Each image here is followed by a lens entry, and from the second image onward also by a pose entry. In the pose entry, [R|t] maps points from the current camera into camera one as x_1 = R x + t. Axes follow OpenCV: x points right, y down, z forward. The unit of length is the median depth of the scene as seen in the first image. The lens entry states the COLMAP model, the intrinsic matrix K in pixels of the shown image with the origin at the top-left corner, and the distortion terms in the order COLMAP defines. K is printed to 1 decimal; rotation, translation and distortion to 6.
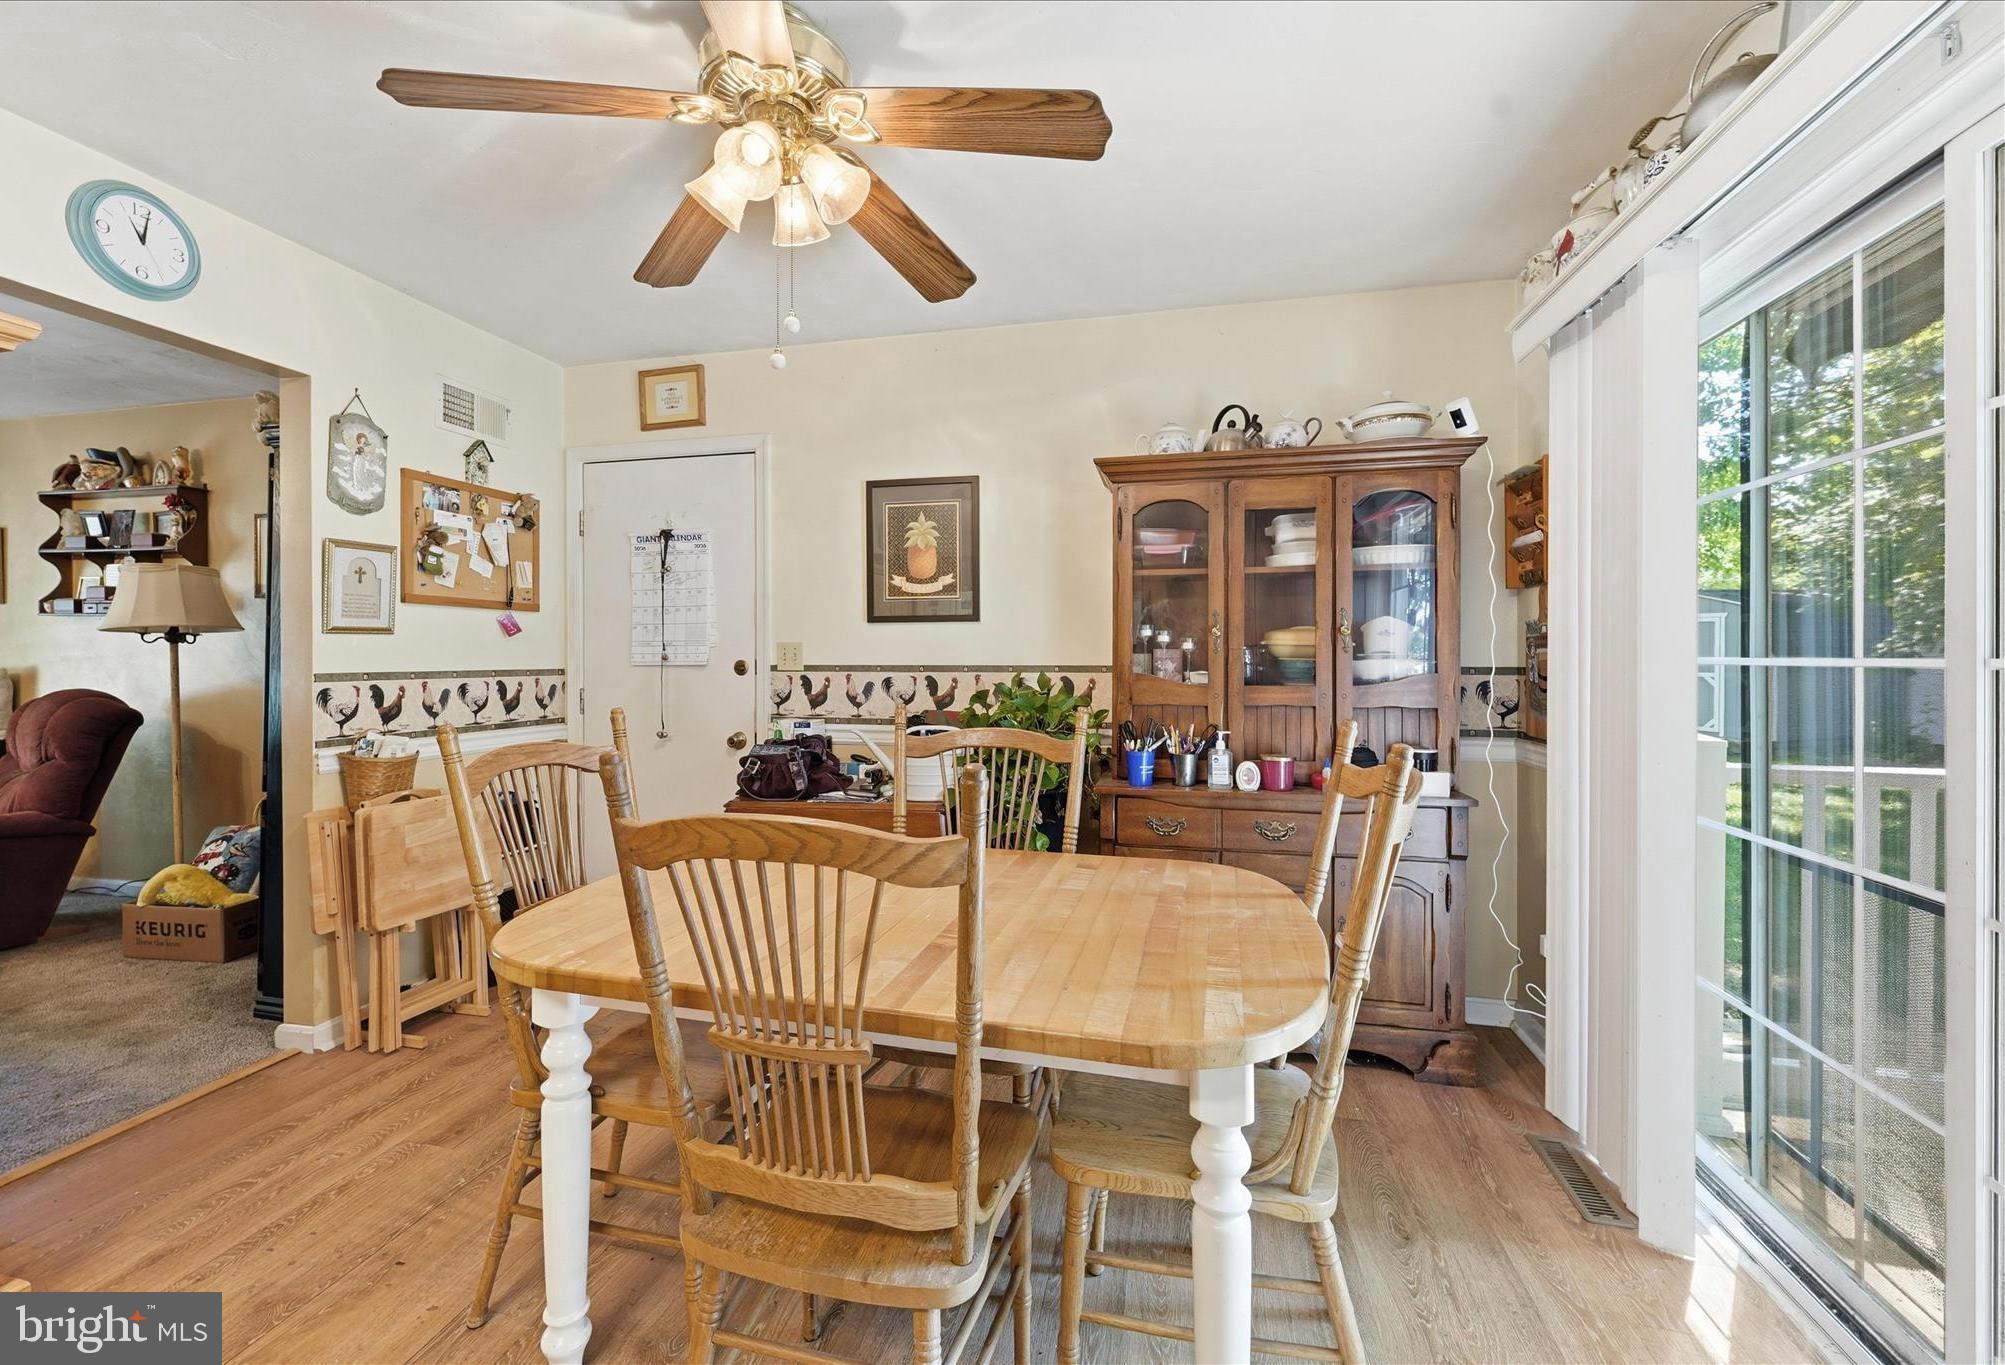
lens RADIAL K [[792.1, 0, 997.8], [0, 792.1, 660.9], [0, 0, 1]] dist [-0.010493, 0.000043]
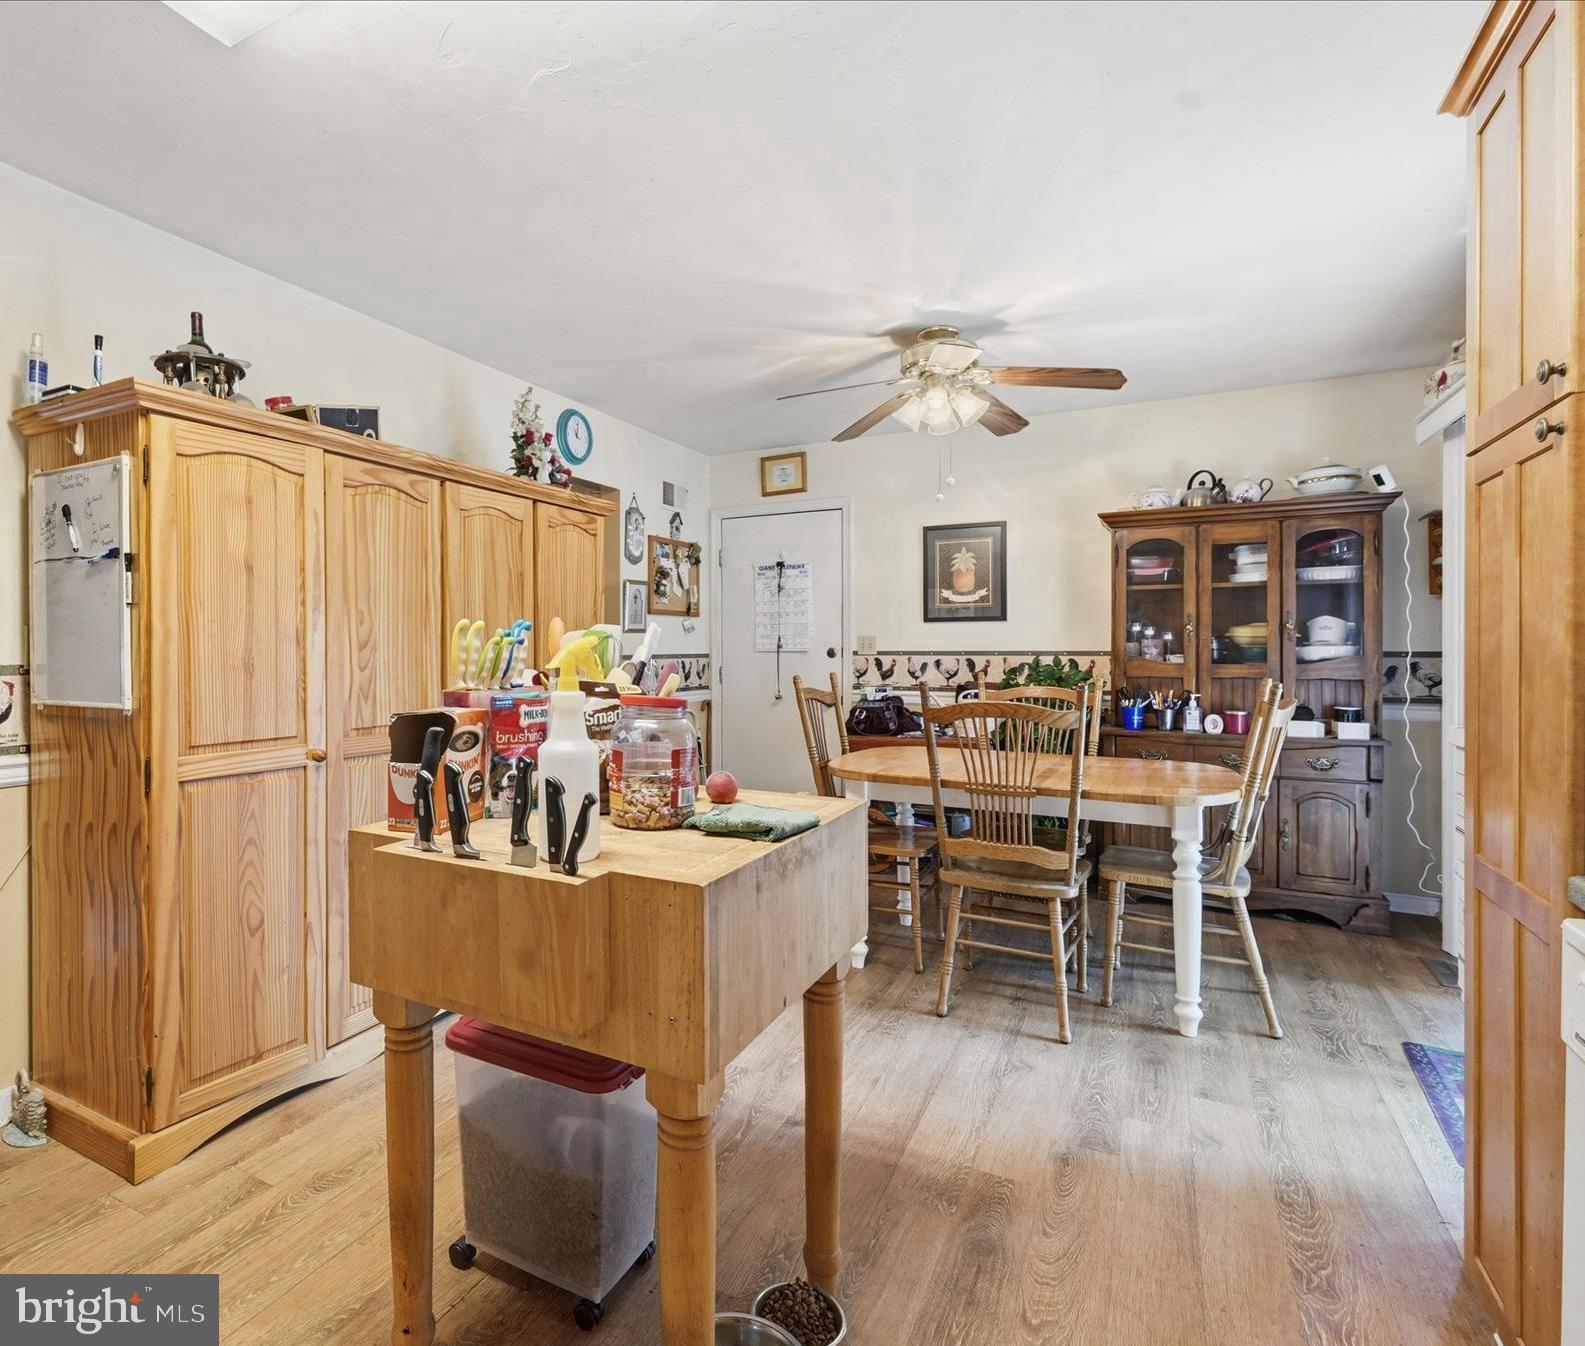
lens RADIAL K [[845.2, 0, 670.4], [0, 845.2, 651.3], [0, 0, 1]] dist [-0.002316, -0.000239]
pose [[0.957496, -0.000302, -0.288446, -0.194421], [0.000433, 1.000000, 0.000389, 0.006197], [0.288445, -0.000497, 0.957496, -0.776247]]
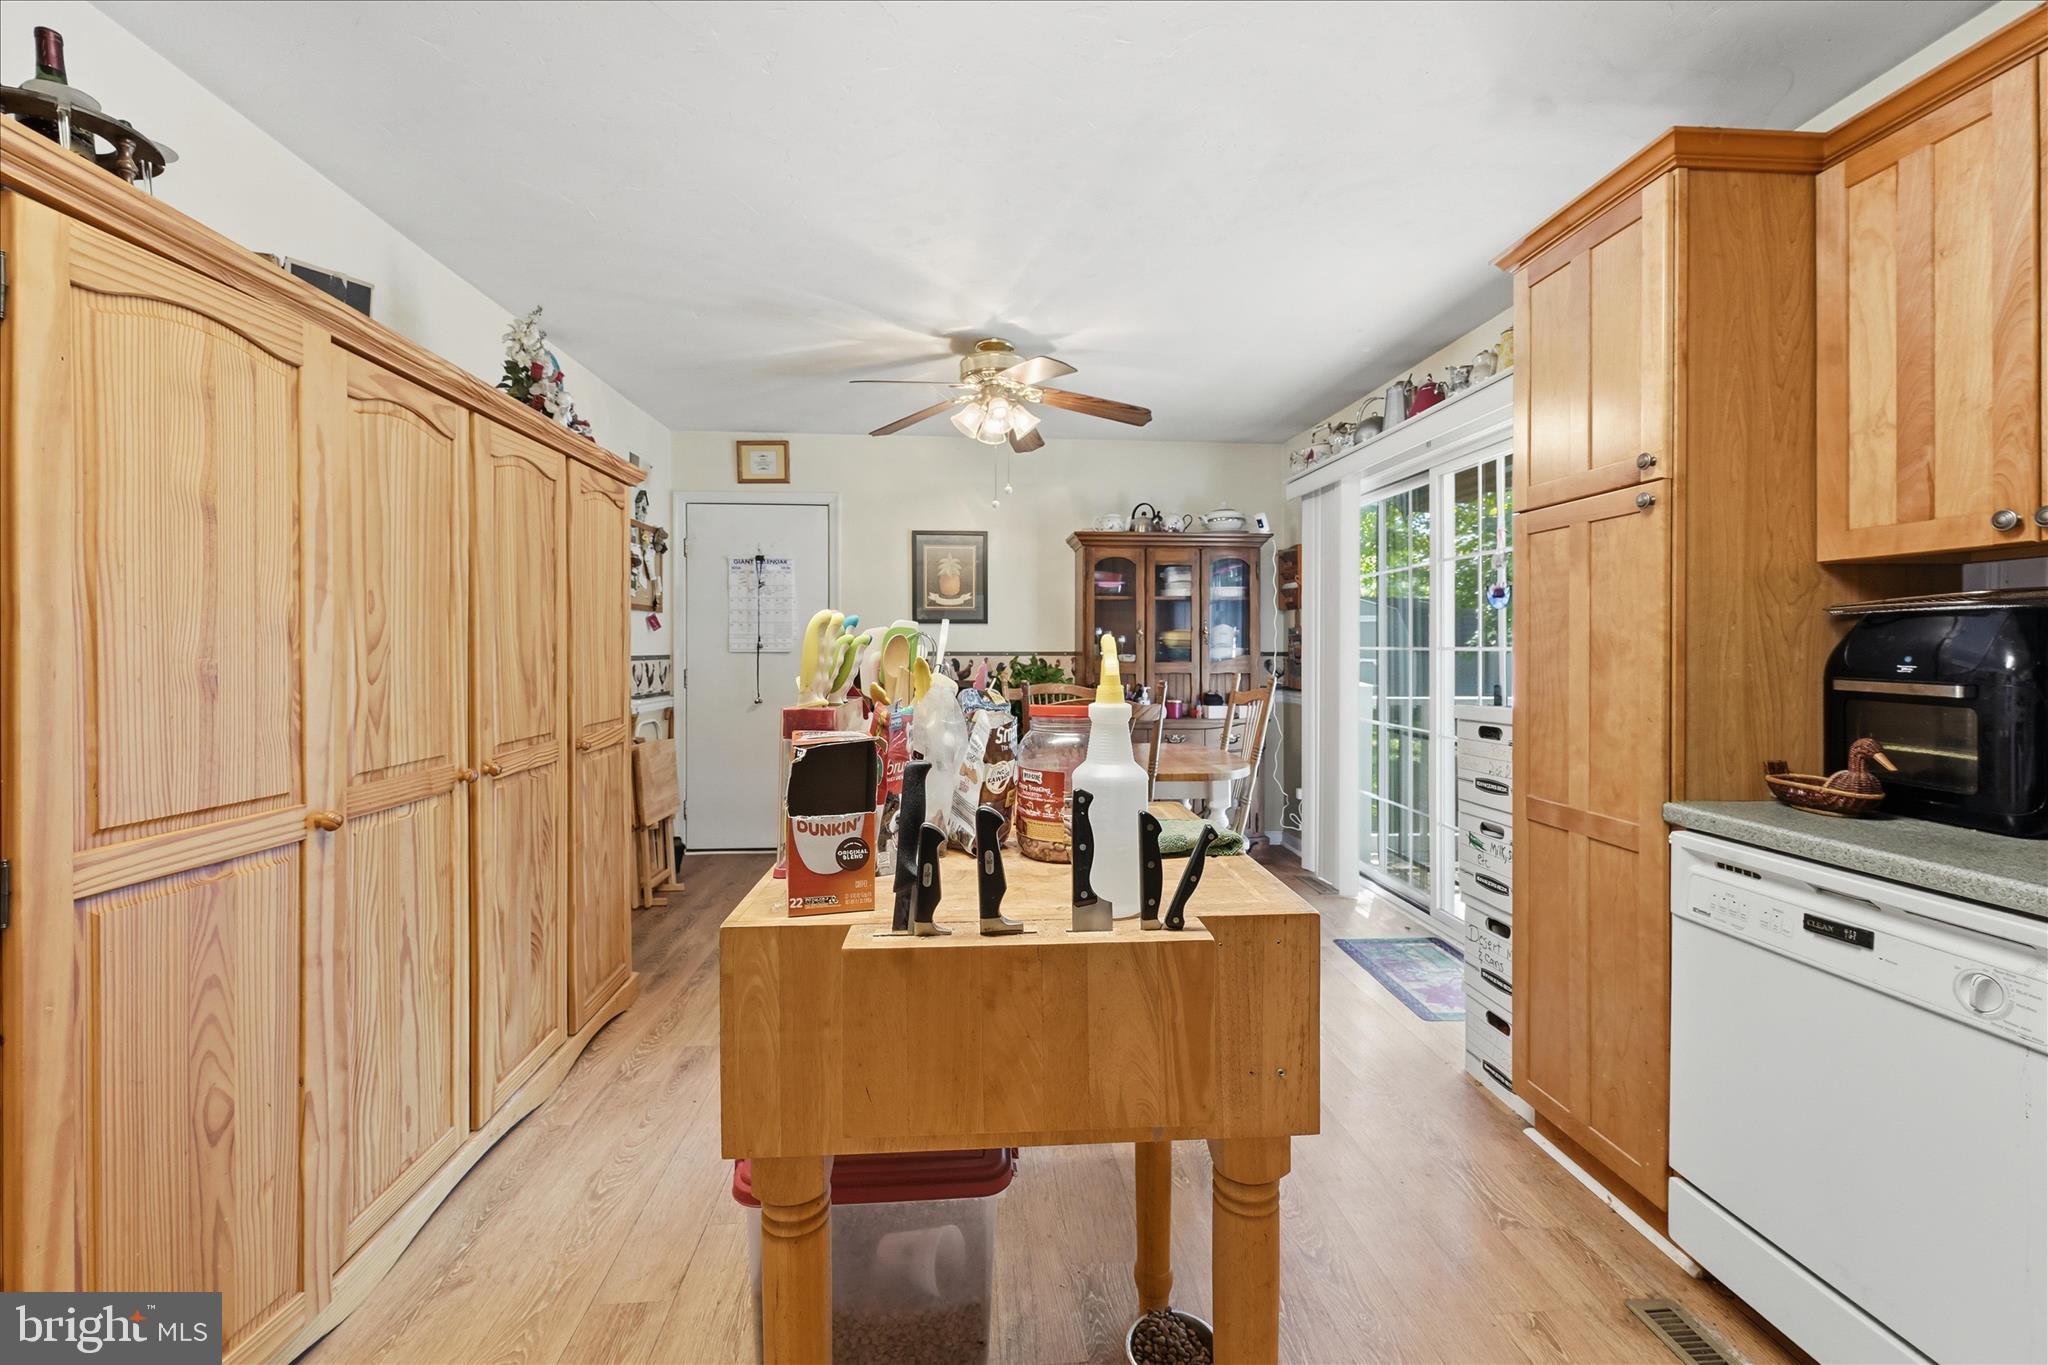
lens RADIAL K [[826.7, 0, 1016.6], [0, 826.7, 651.5], [0, 0, 1]] dist [-0.000071, -0.000137]
pose [[0.954669, -0.000942, 0.297669, -0.533171], [0.000760, 0.999999, 0.000726, 0.005003], [-0.297670, -0.000467, 0.954669, -0.684970]]
